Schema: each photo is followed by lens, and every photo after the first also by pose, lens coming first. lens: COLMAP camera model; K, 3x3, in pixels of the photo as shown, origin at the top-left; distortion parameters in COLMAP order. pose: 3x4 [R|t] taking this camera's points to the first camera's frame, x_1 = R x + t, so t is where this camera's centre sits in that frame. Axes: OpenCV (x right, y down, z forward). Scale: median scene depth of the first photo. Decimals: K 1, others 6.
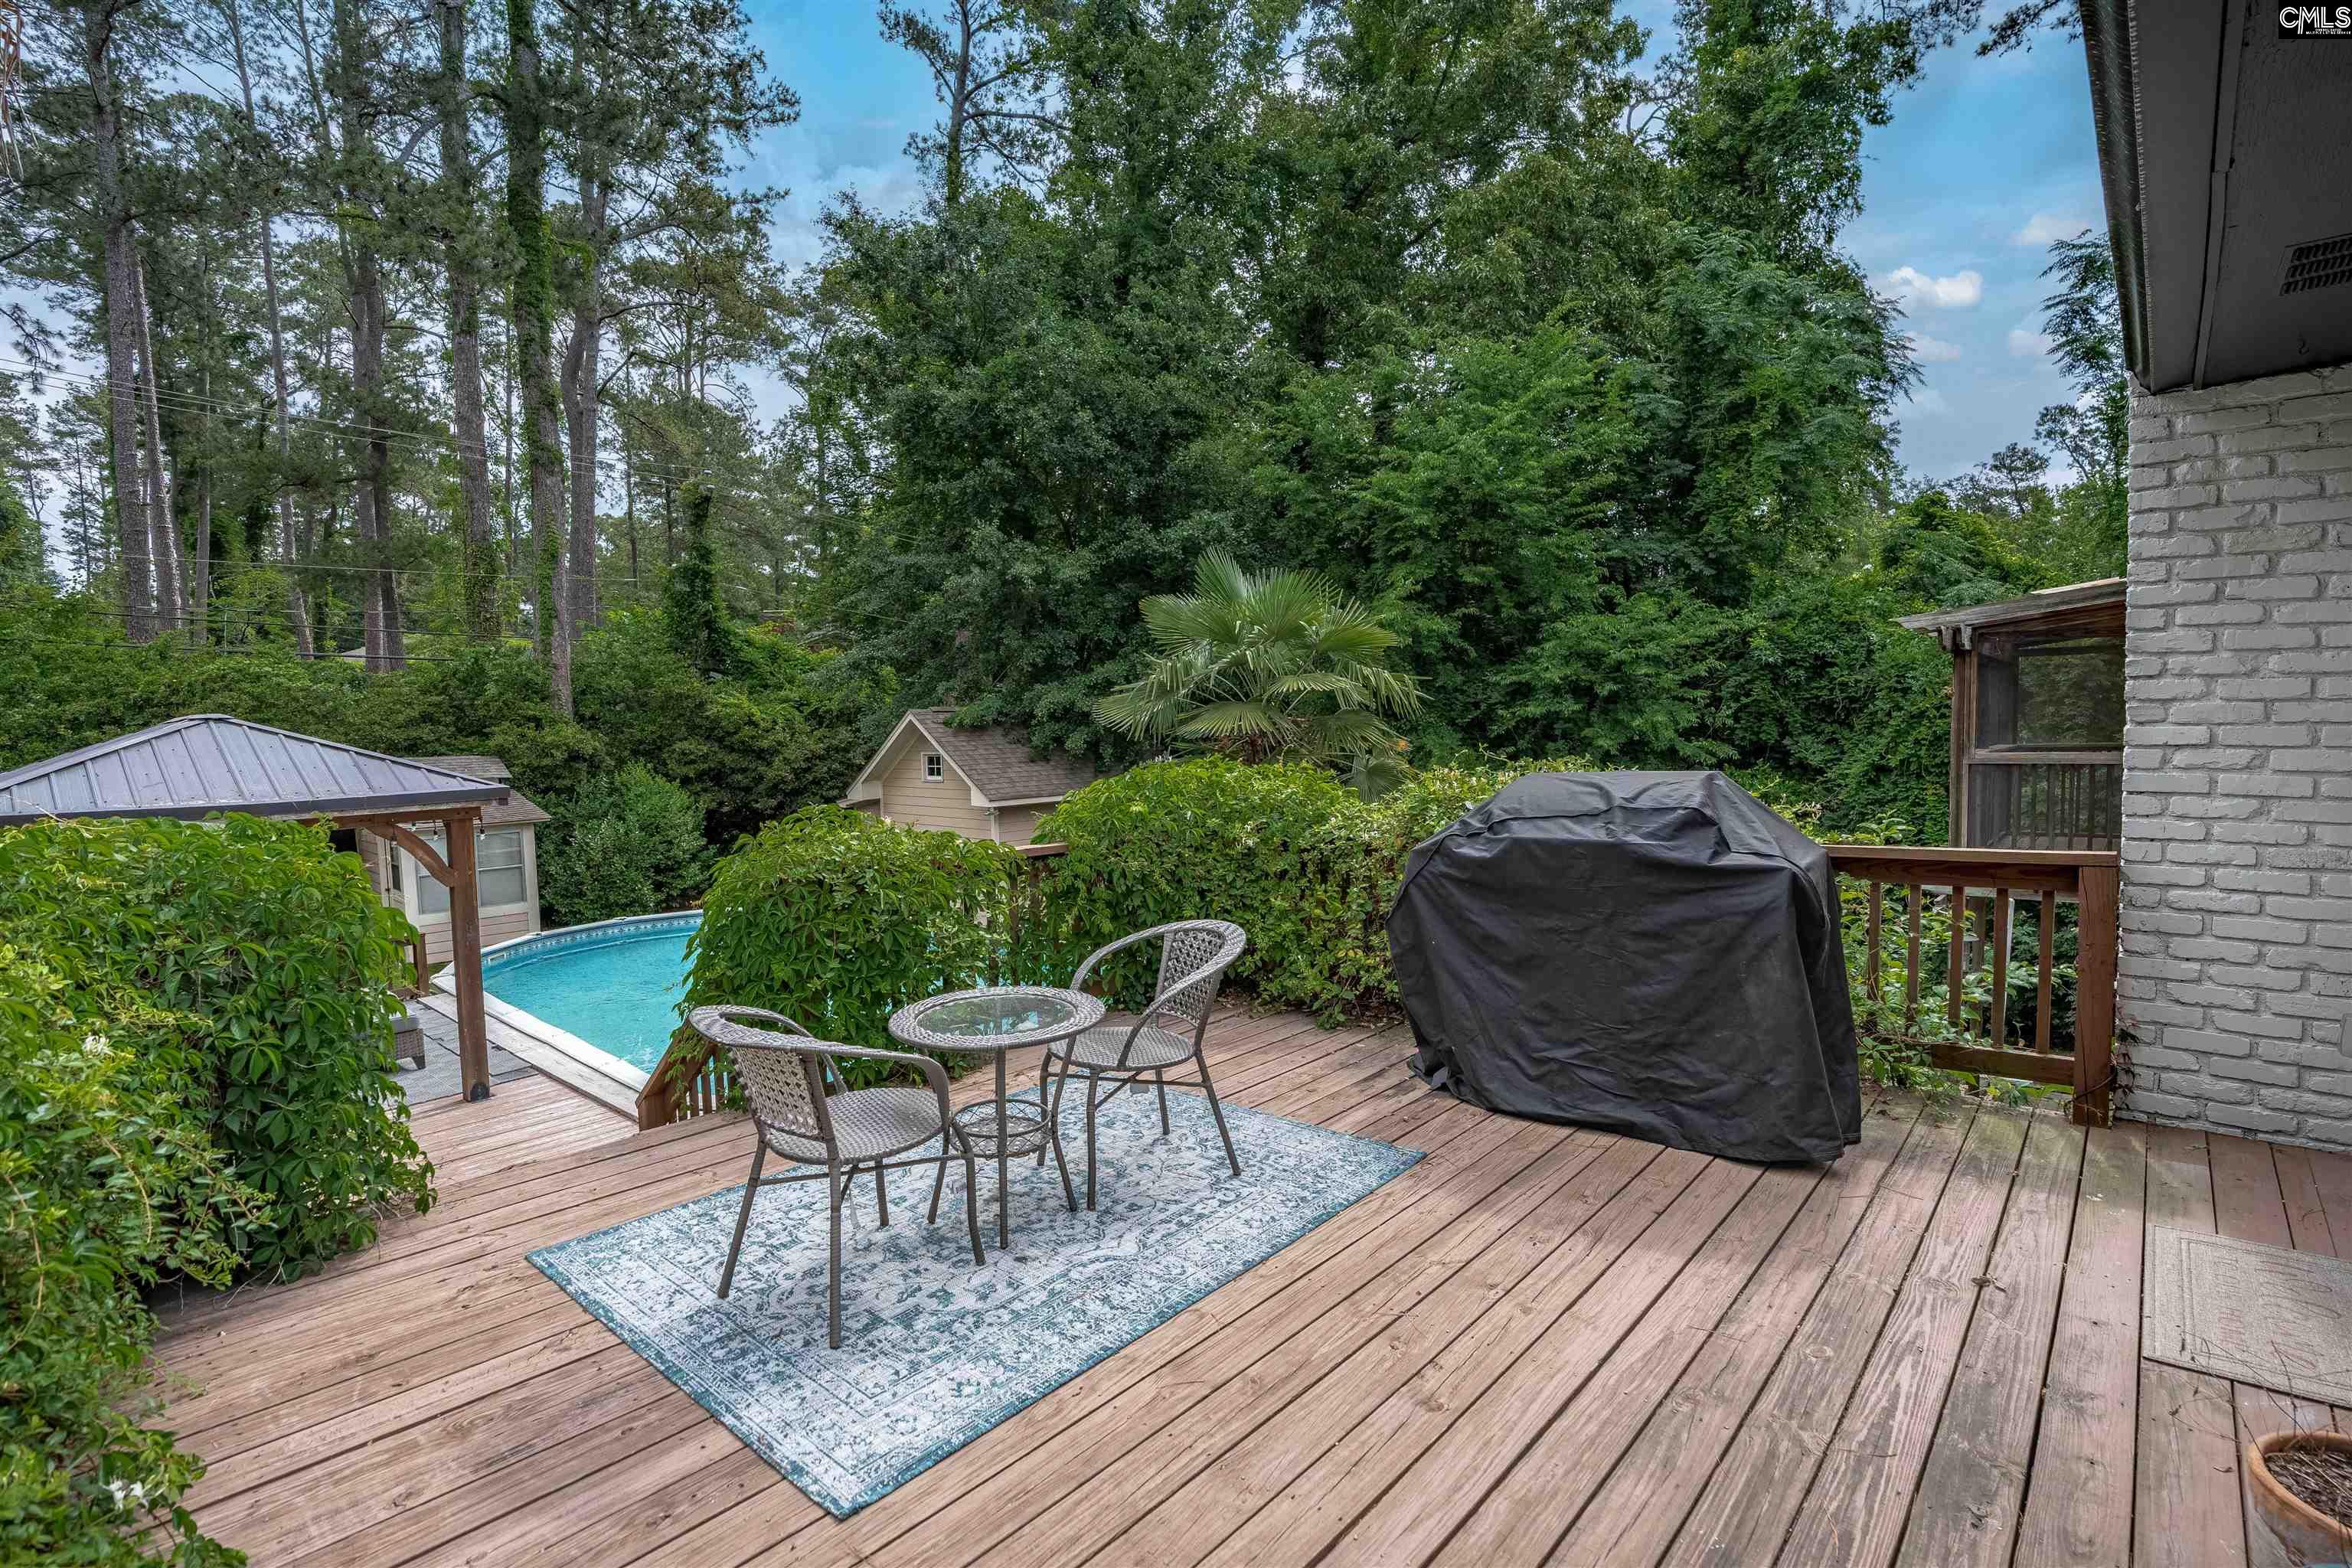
lens RADIAL K [[1099.7, 0, 1172.2], [0, 1099.7, 783.6], [0, 0, 1]] dist [-0.020695, 0.001055]
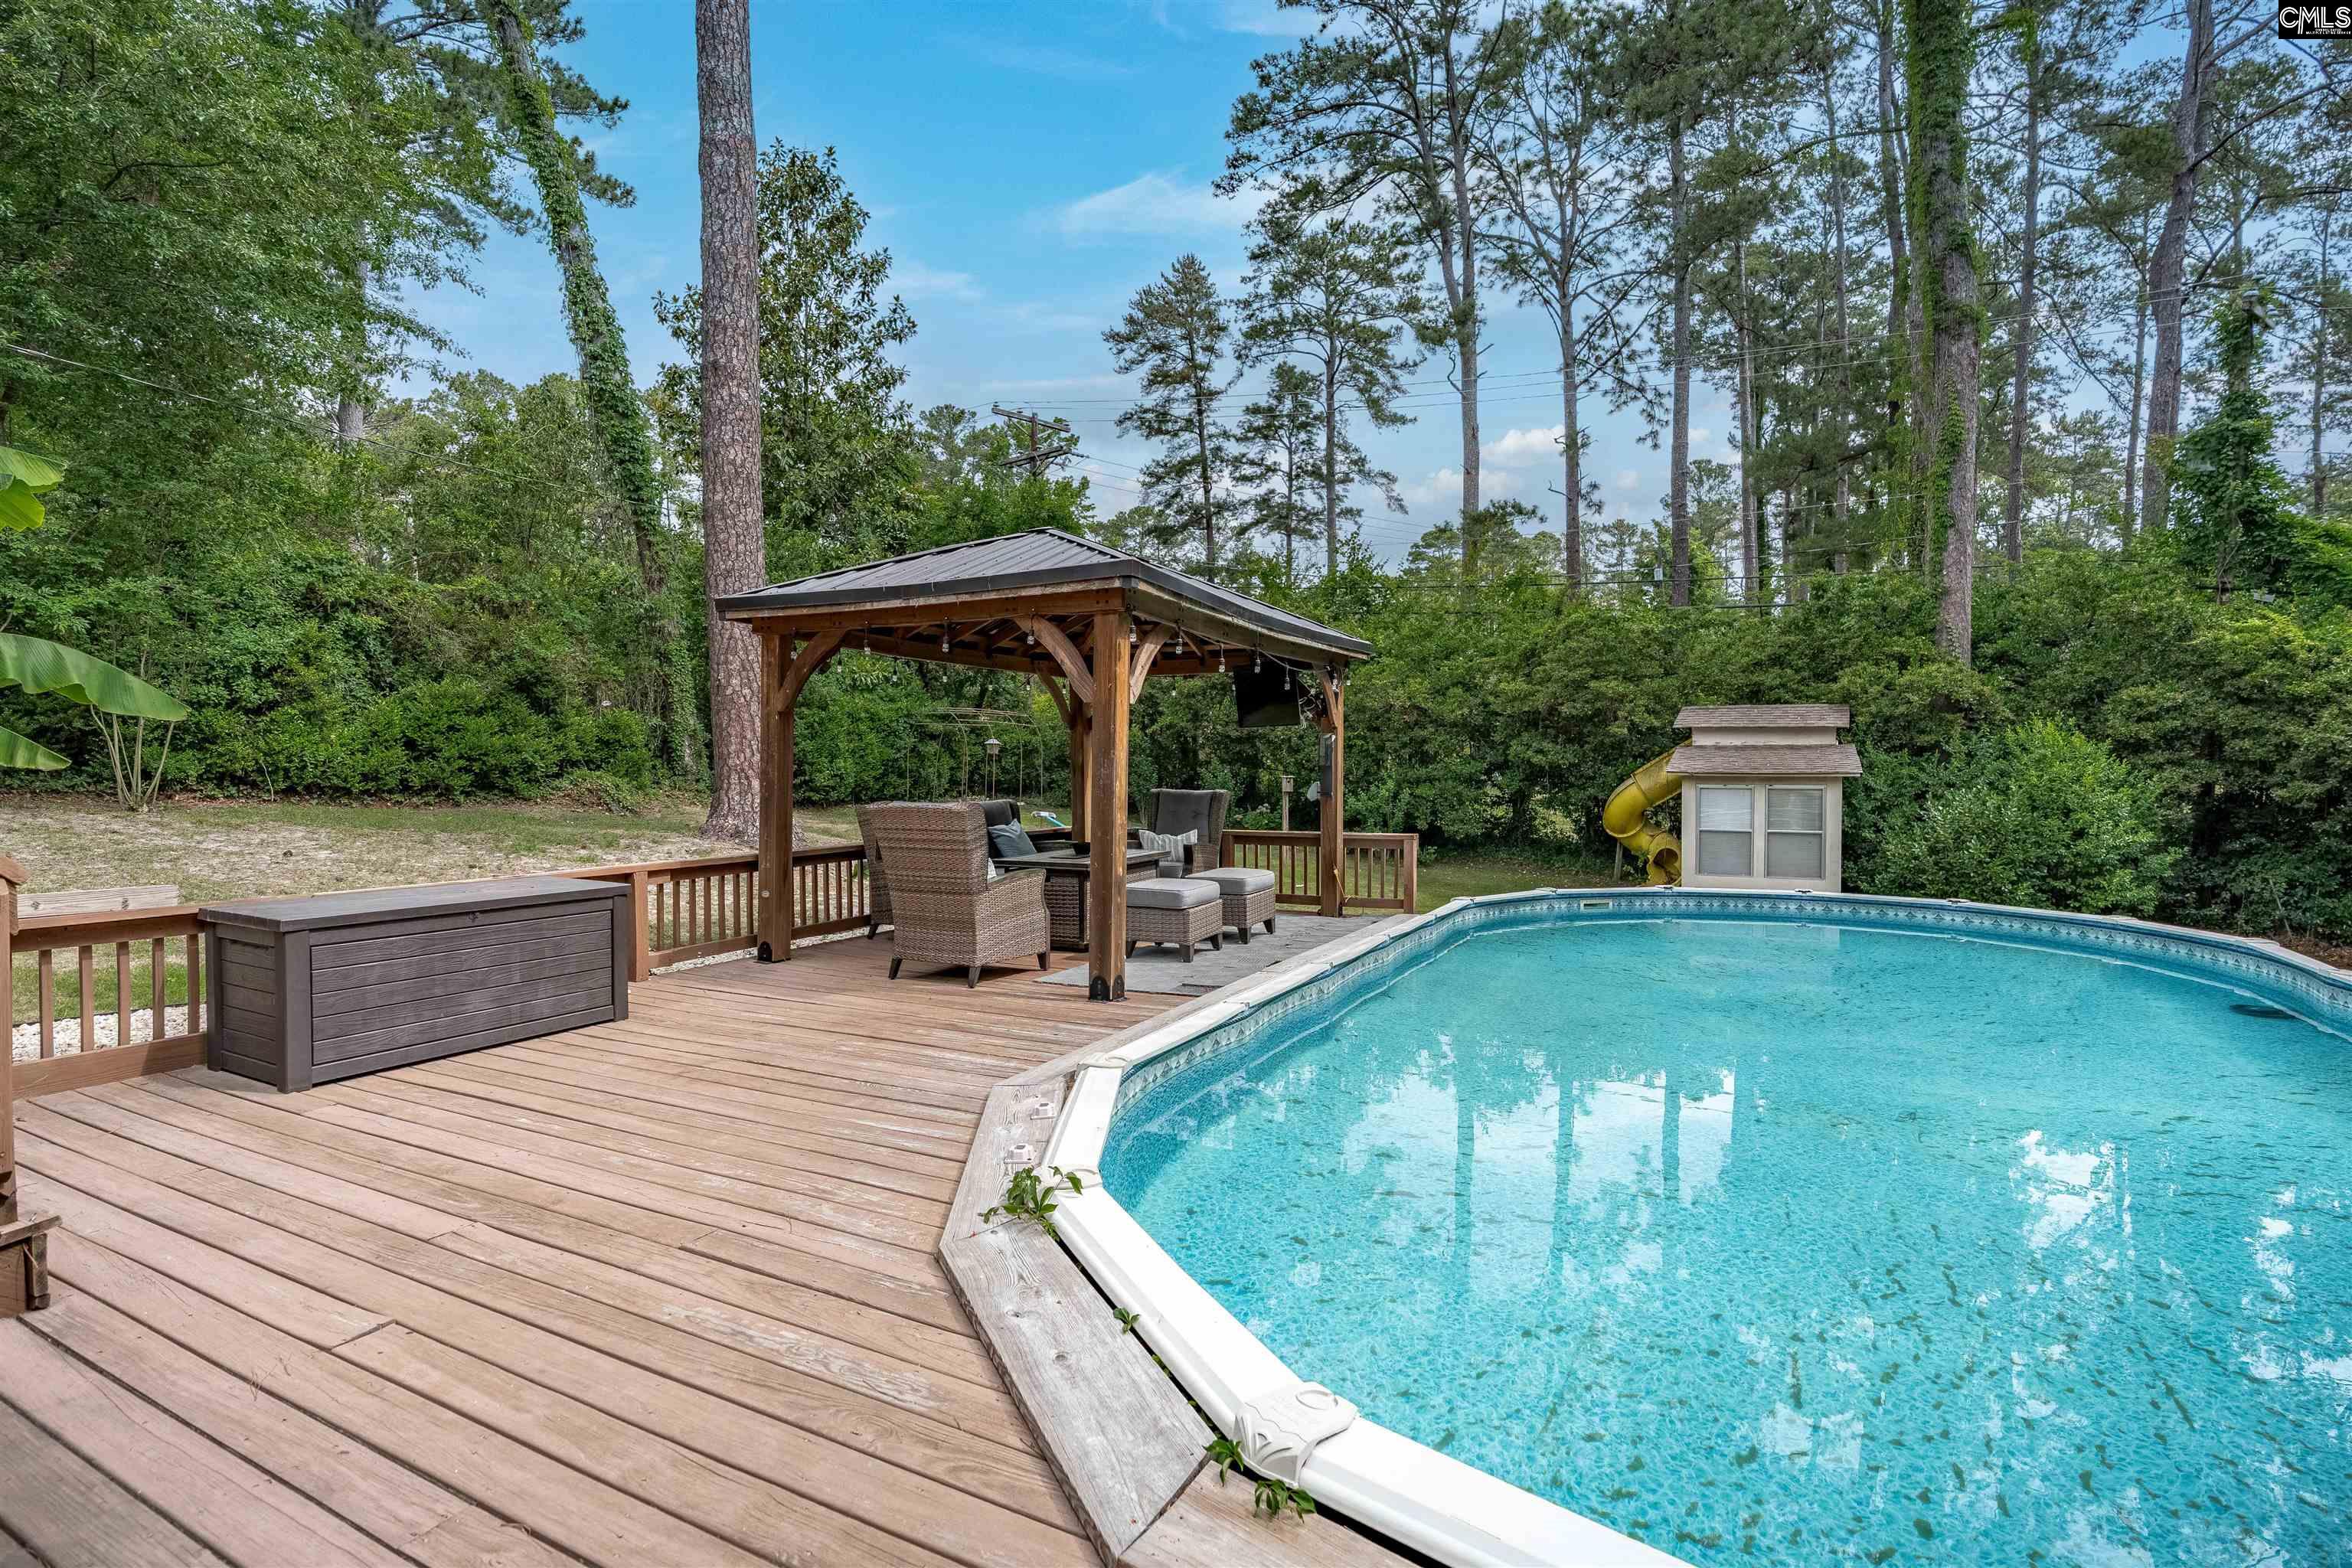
lens RADIAL K [[1099.7, 0, 1185.3], [0, 1099.7, 786.1], [0, 0, 1]] dist [-0.020695, 0.001055]
pose [[0.265551, 0.040446, -0.963248, 0.026923], [-0.064374, 0.997634, 0.024143, 0.042350], [0.961945, 0.055597, 0.267526, 0.284762]]
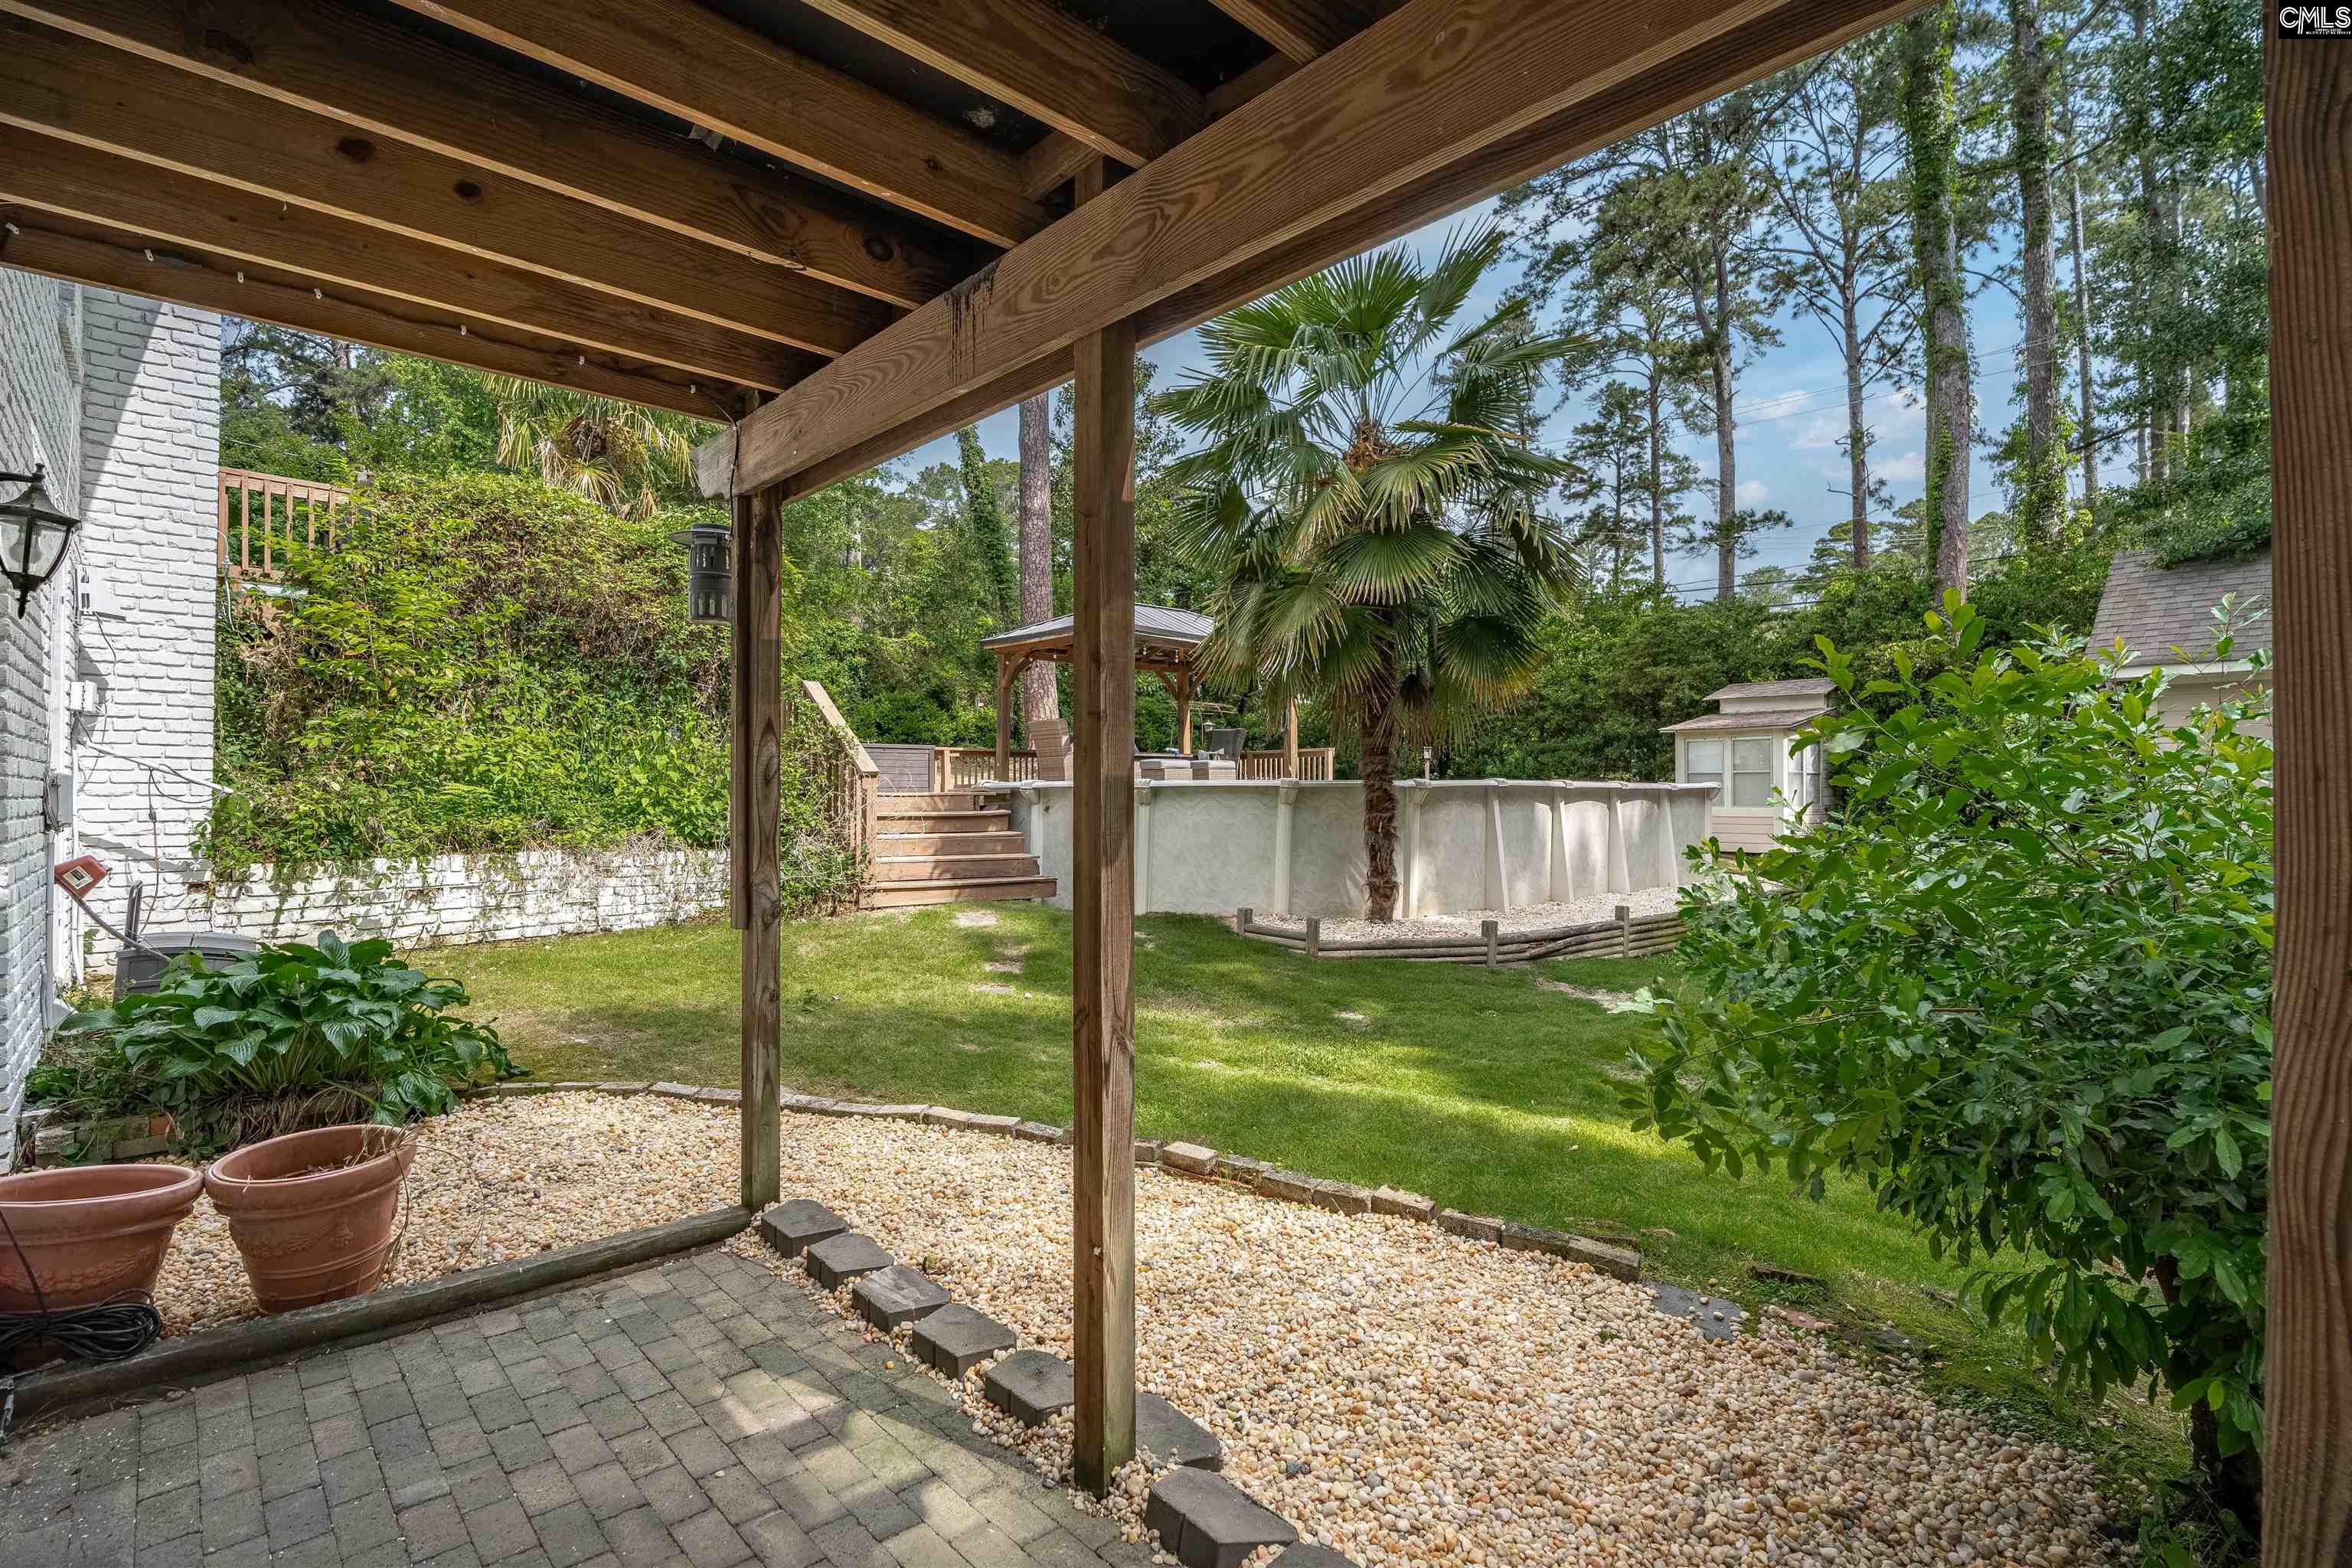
lens RADIAL K [[1099.7, 0, 1198.5], [0, 1099.7, 787.0], [0, 0, 1]] dist [-0.020695, 0.001055]
pose [[-0.079494, 0.020816, -0.996618, 0.394241], [-0.053515, 0.998251, 0.025119, 0.075024], [0.995398, 0.055330, -0.078241, 0.435627]]
